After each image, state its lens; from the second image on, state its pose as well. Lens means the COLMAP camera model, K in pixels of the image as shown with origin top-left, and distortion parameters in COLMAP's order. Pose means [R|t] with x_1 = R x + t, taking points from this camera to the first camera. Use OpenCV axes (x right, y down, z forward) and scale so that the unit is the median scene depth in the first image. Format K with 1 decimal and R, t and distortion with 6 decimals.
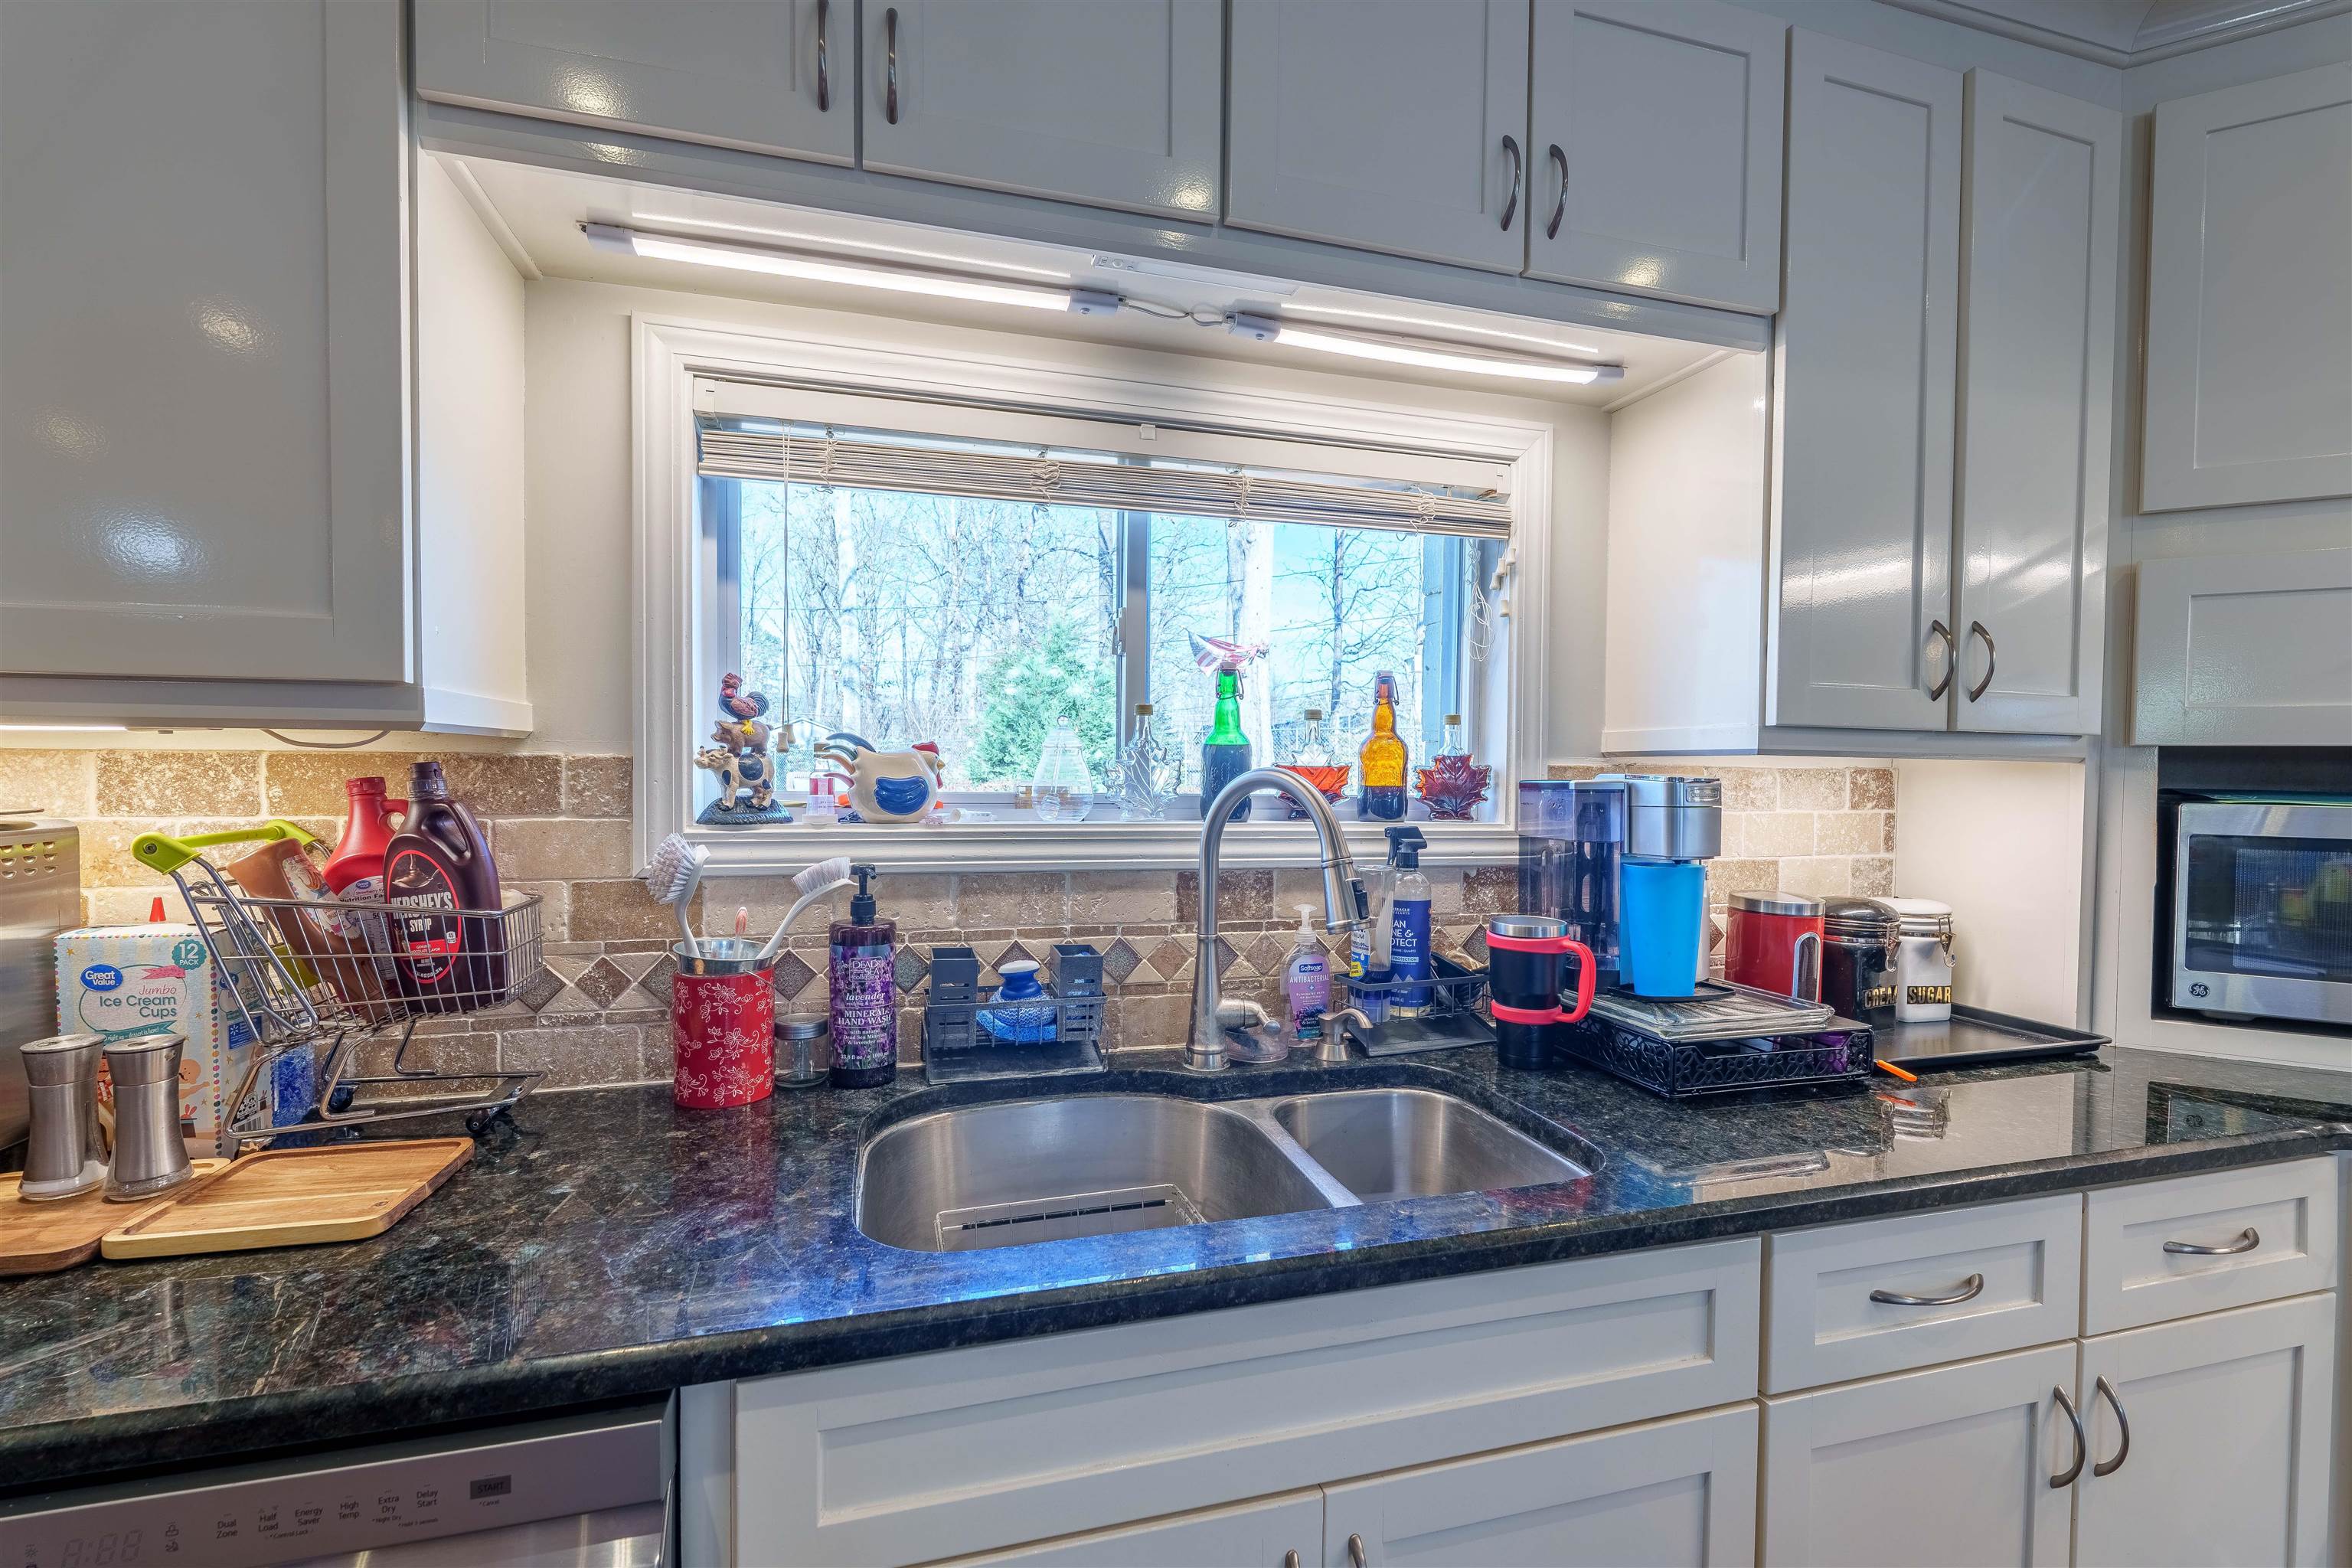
lens RADIAL K [[1033.3, 0, 1177.5], [0, 1033.3, 789.1], [0, 0, 1]] dist [-0.001169, 0.000596]
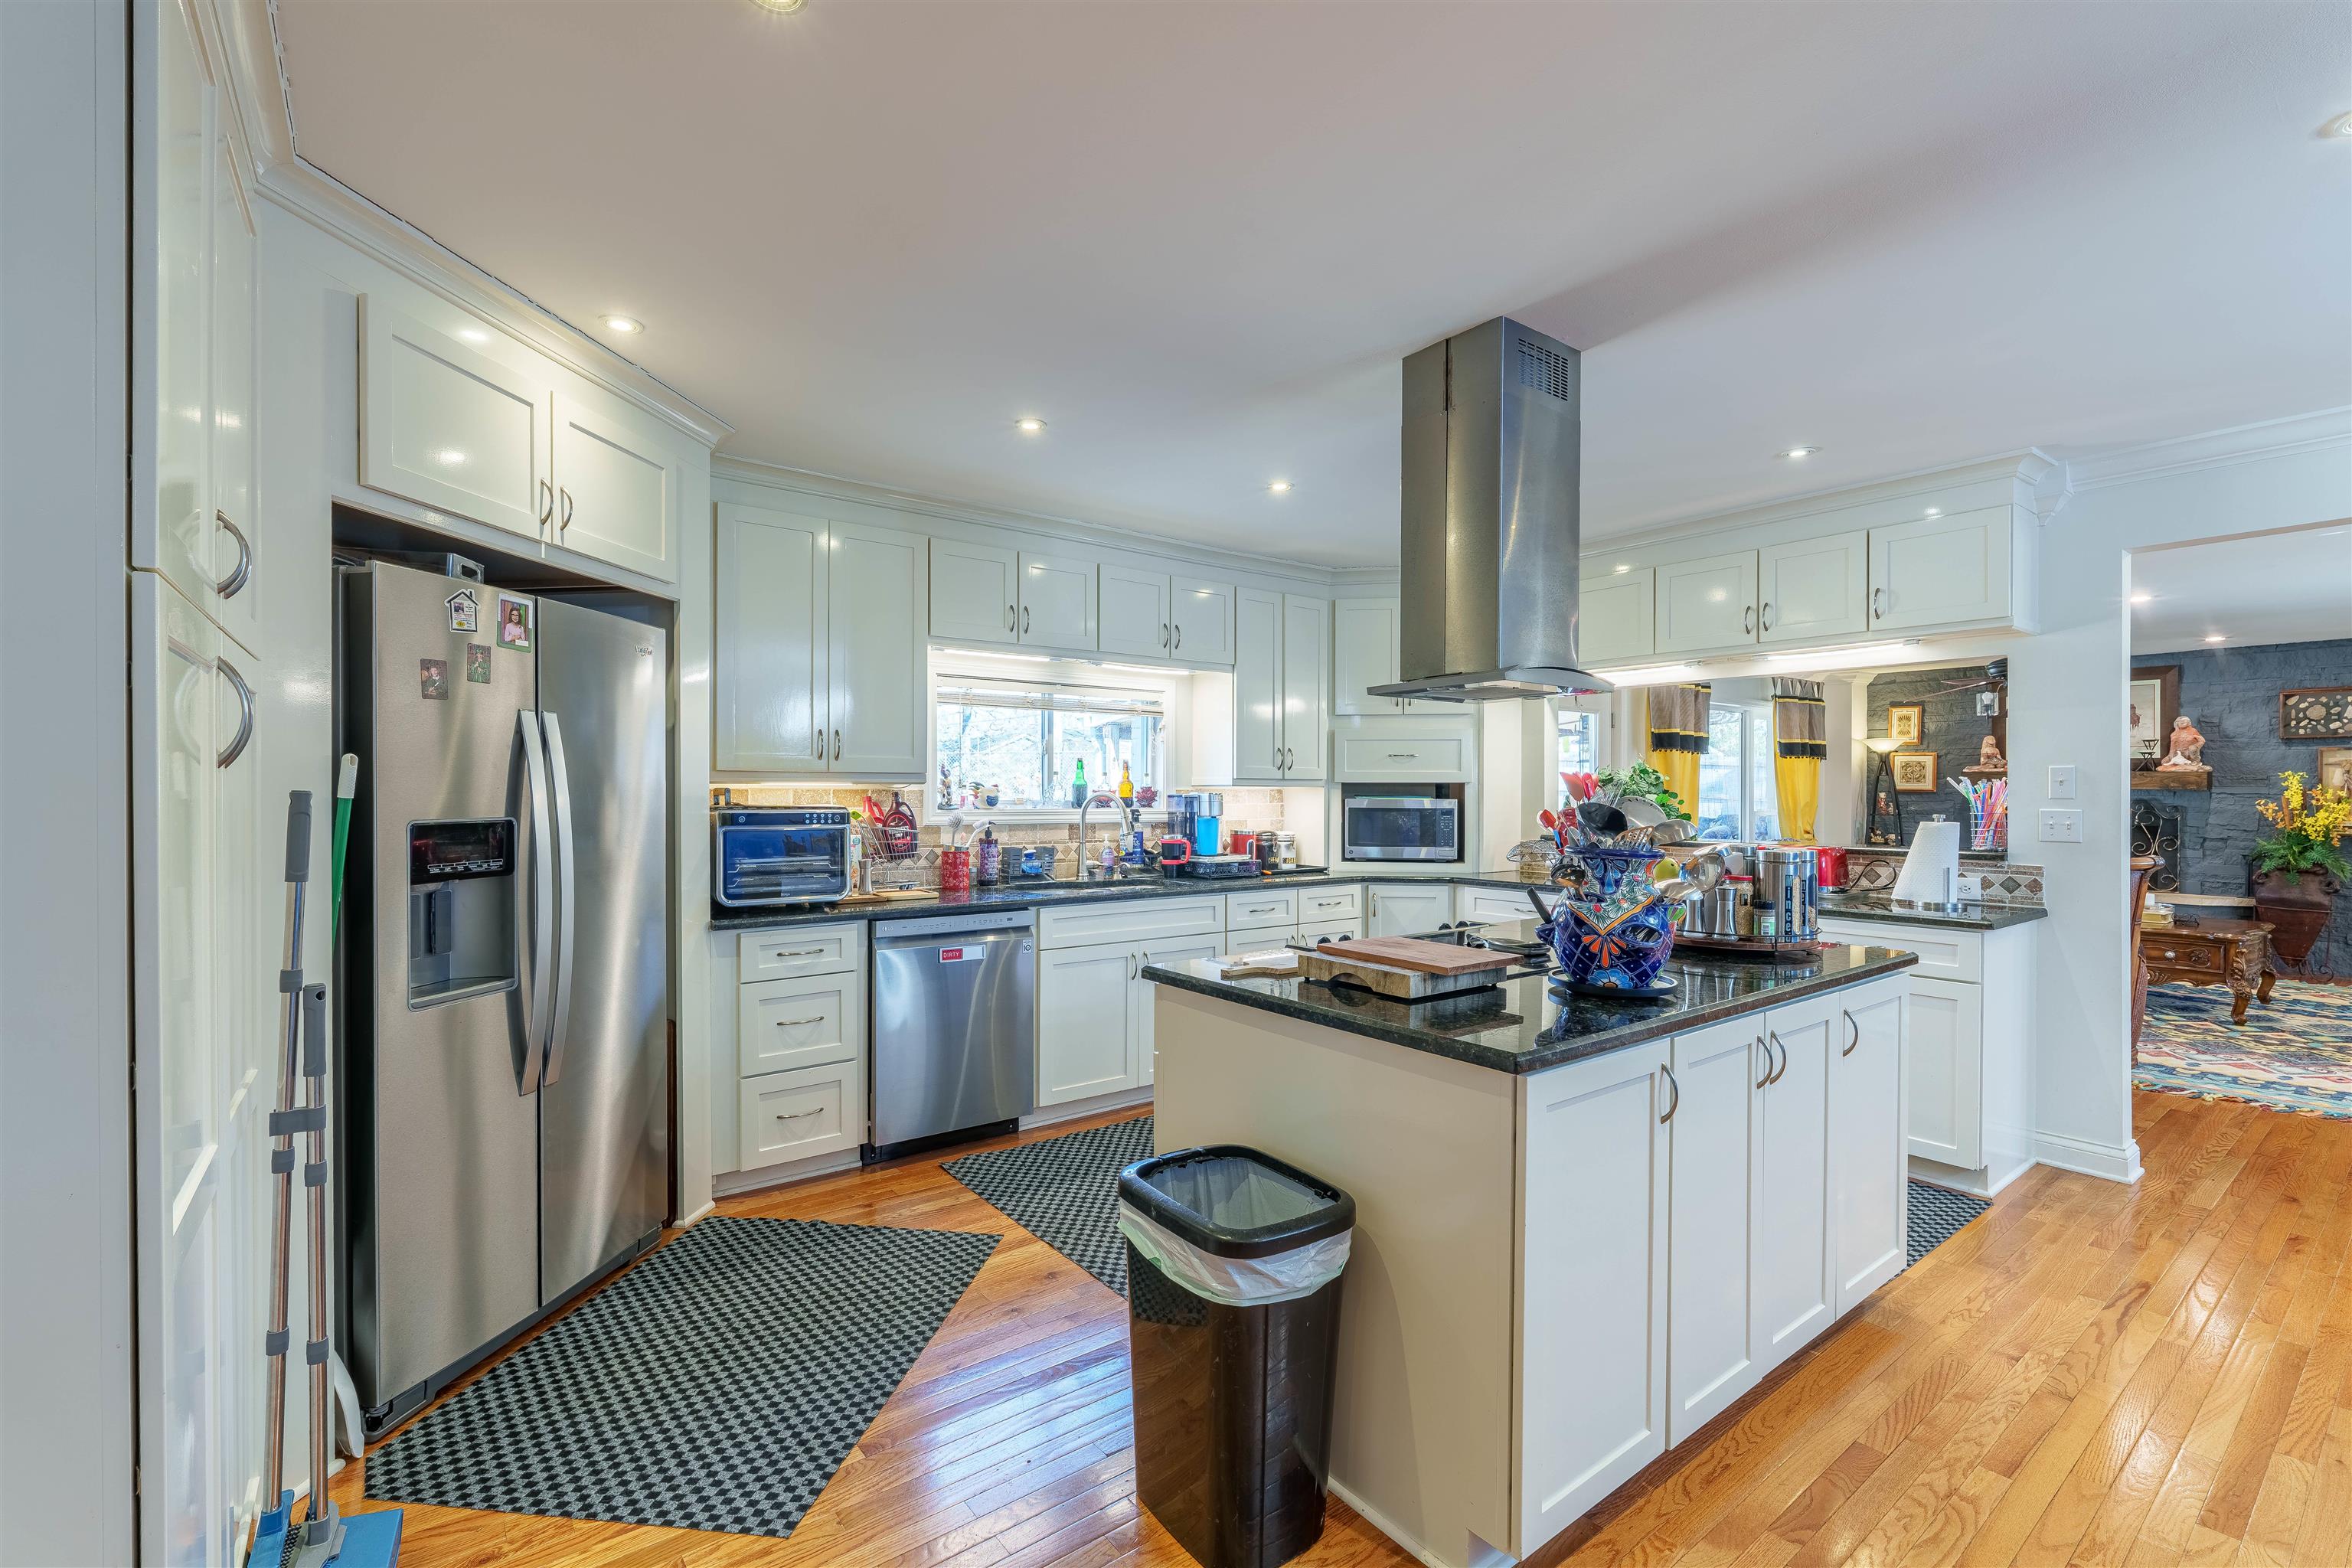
lens RADIAL K [[1033.3, 0, 1182.8], [0, 1033.3, 789.3], [0, 0, 1]] dist [-0.001169, 0.000596]
pose [[0.932296, -0.009742, 0.361564, -0.856933], [0.018605, 0.999606, -0.021040, 0.047920], [-0.361216, 0.026342, 0.932110, -2.190902]]
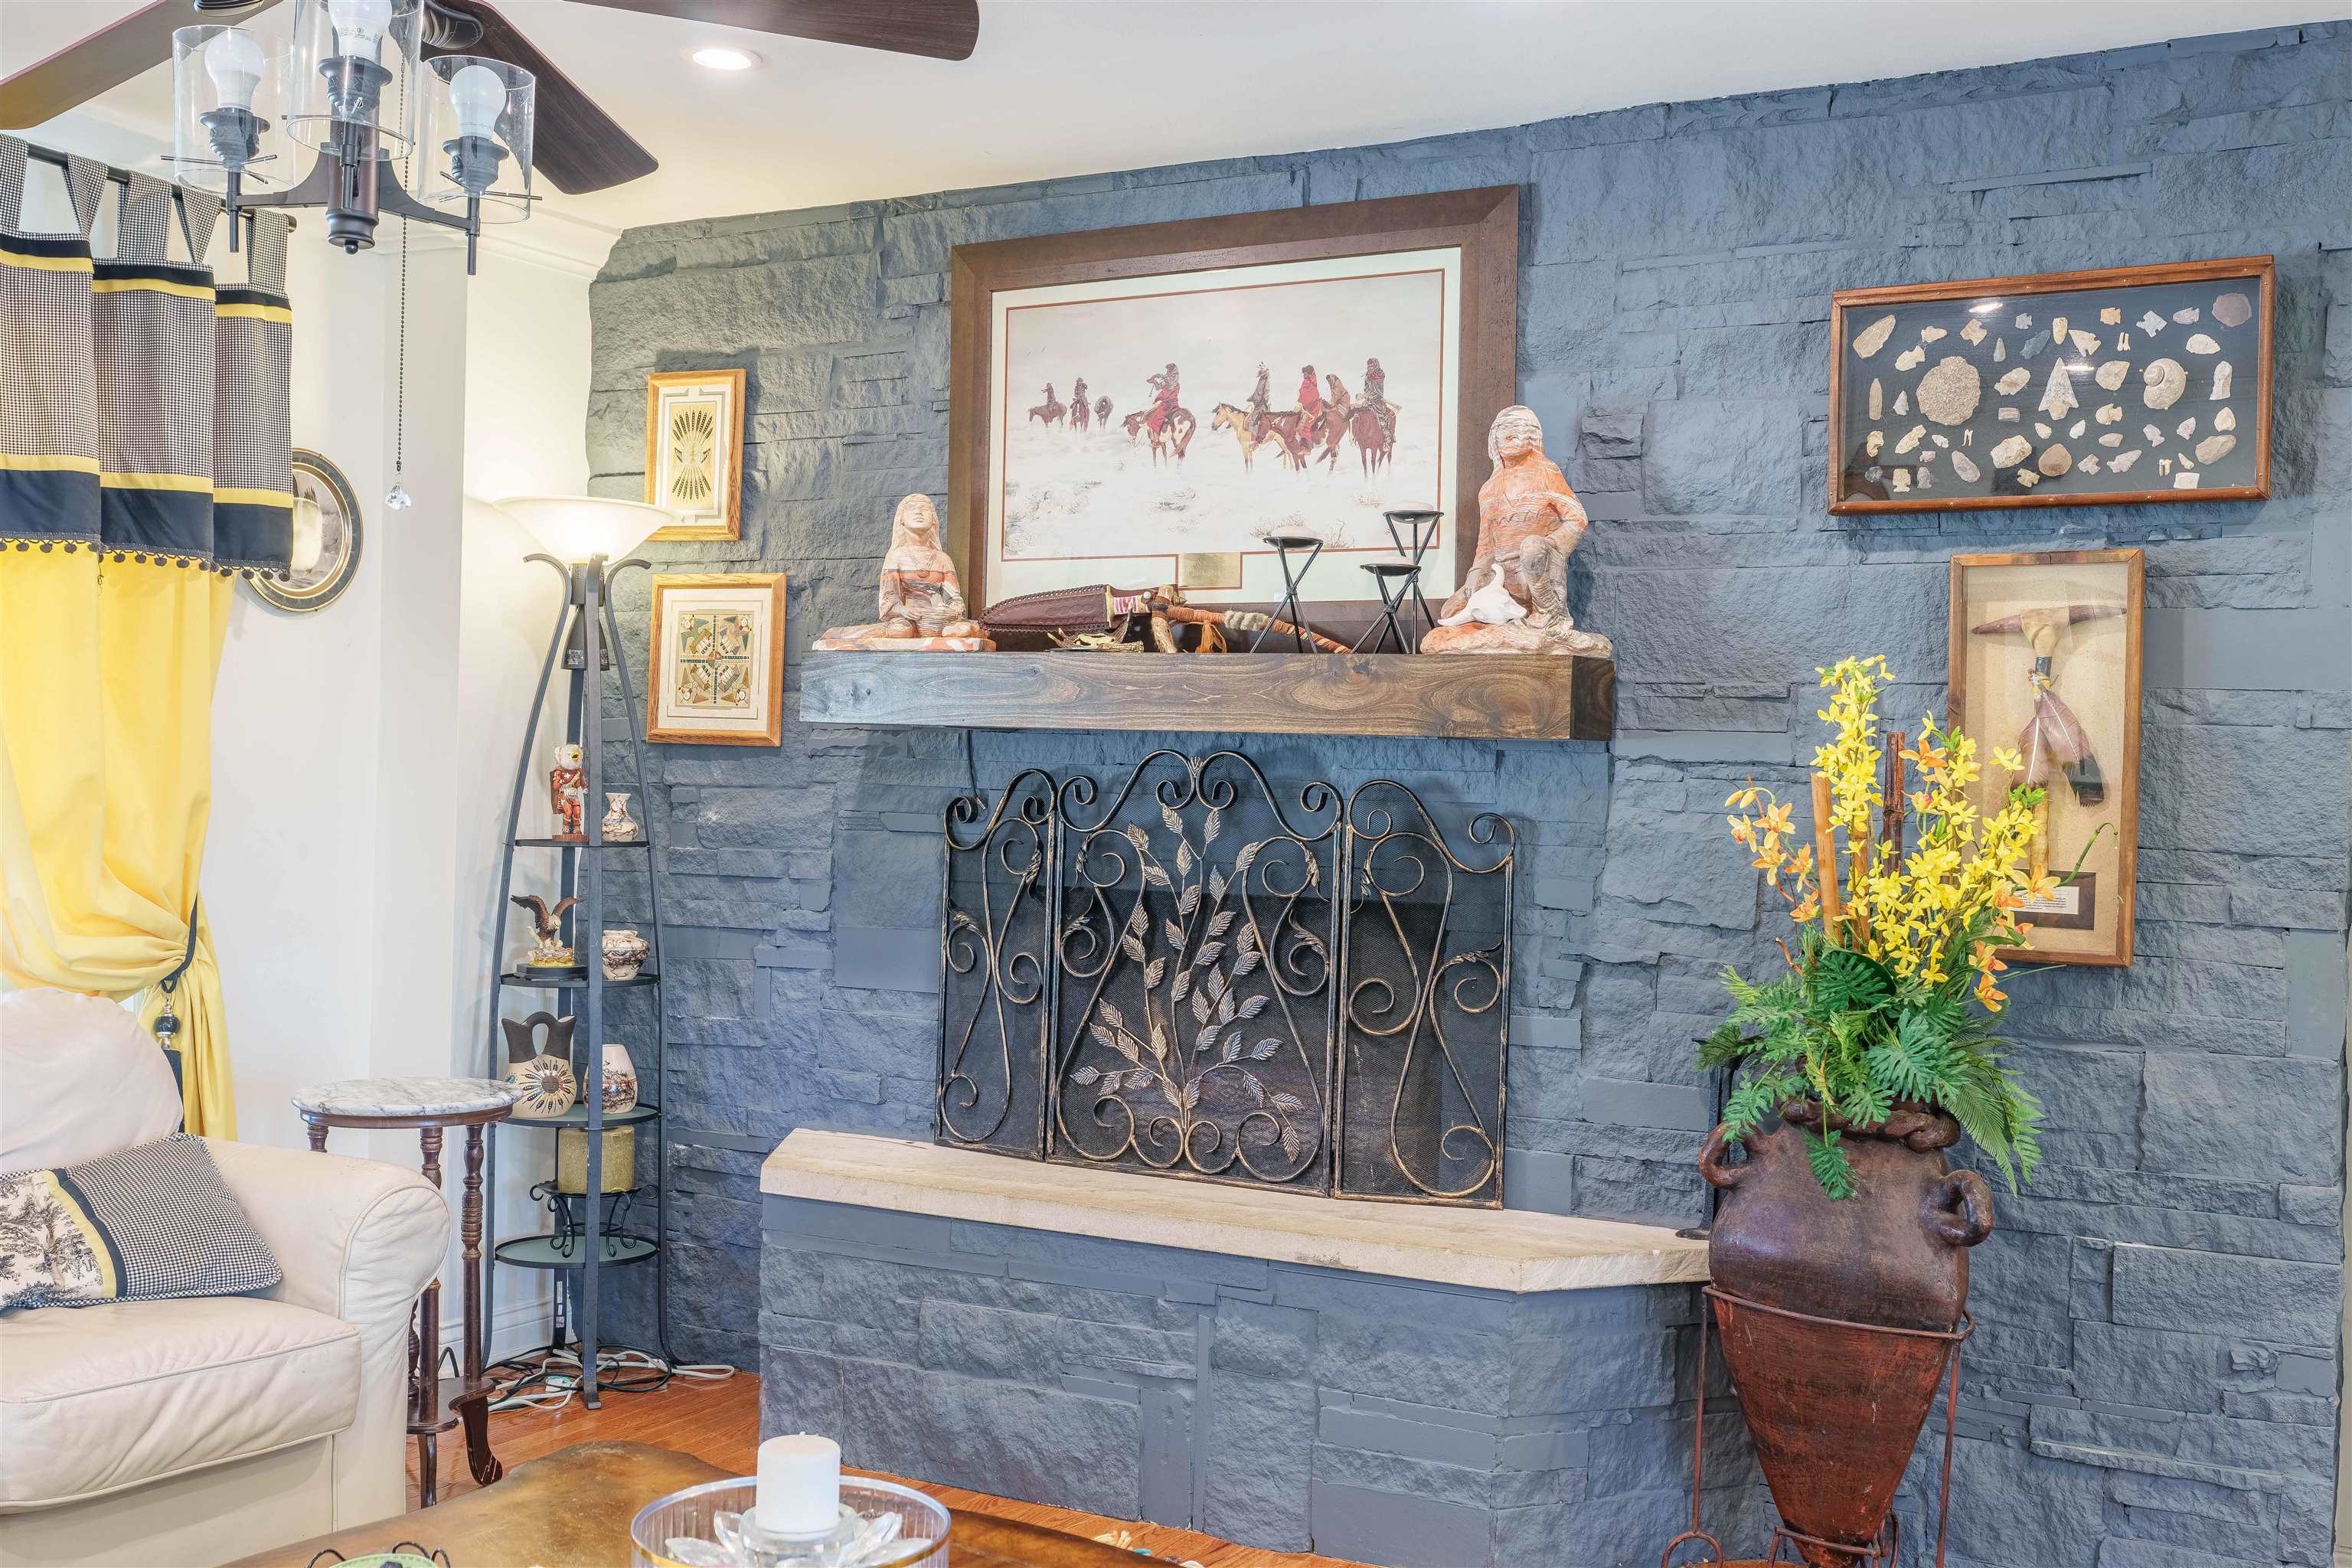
lens RADIAL K [[2356.9, 0, 1161.9], [0, 2356.9, 783.8], [0, 0, 1]] dist [0.009423, 0.000000]
pose [[0.705926, 0.007228, 0.708248, 3.898631], [0.003931, 0.999893, -0.014123, 0.121524], [-0.708274, 0.012754, 0.705822, -0.629850]]
